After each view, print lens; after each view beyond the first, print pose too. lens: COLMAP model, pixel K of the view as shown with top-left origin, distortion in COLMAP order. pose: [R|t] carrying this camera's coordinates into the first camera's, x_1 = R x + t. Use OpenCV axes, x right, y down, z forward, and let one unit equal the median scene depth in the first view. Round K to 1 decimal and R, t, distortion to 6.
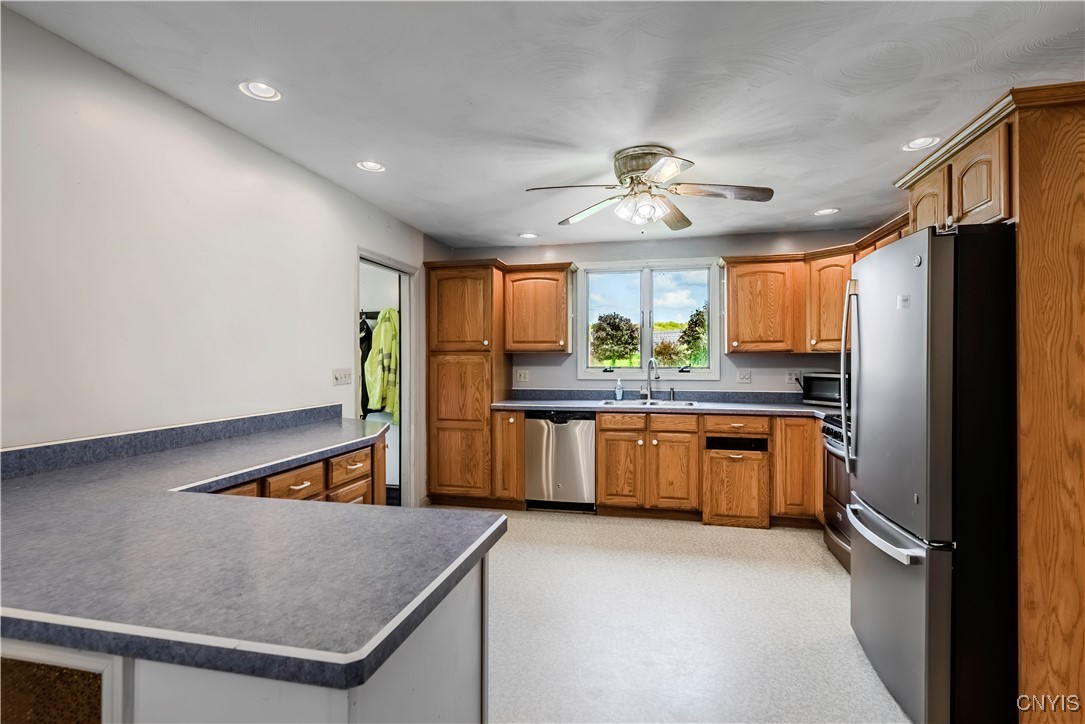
lens RADIAL K [[524.0, 0, 545.4], [0, 524.0, 363.7], [0, 0, 1]] dist [0.000326, -0.000346]
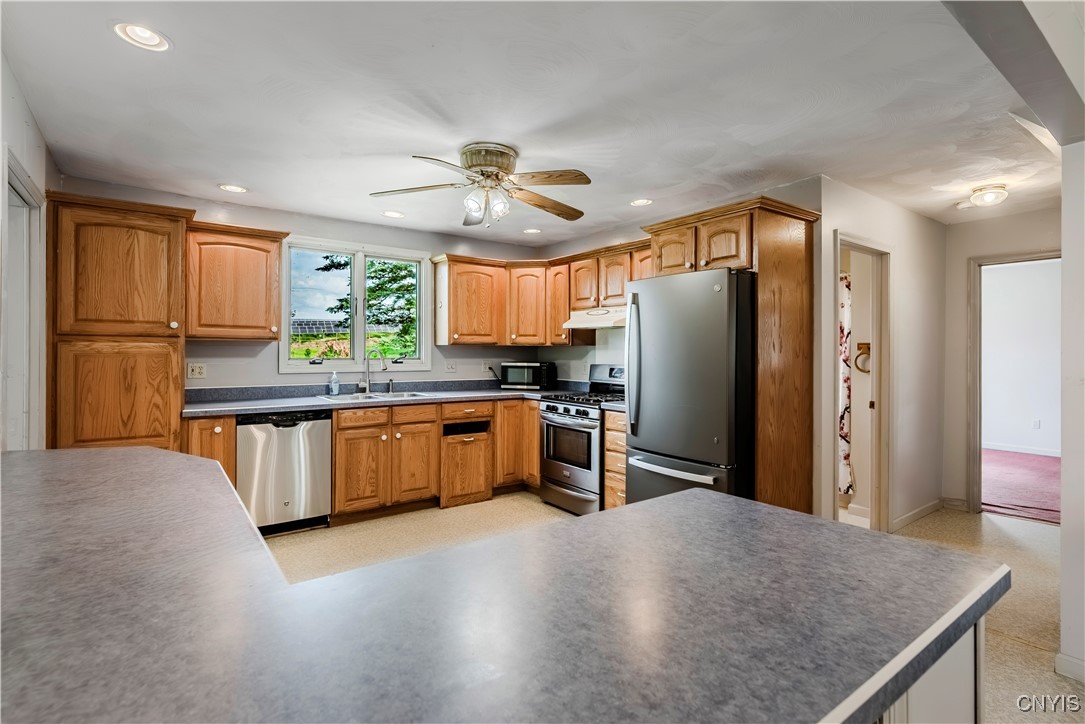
lens RADIAL K [[524.0, 0, 545.7], [0, 524.0, 354.4], [0, 0, 1]] dist [0.000326, -0.000346]
pose [[0.649031, 0.000539, 0.760762, -0.347097], [0.001349, 0.999997, -0.001859, 0.002033], [-0.760761, 0.002233, 0.649028, 0.162095]]
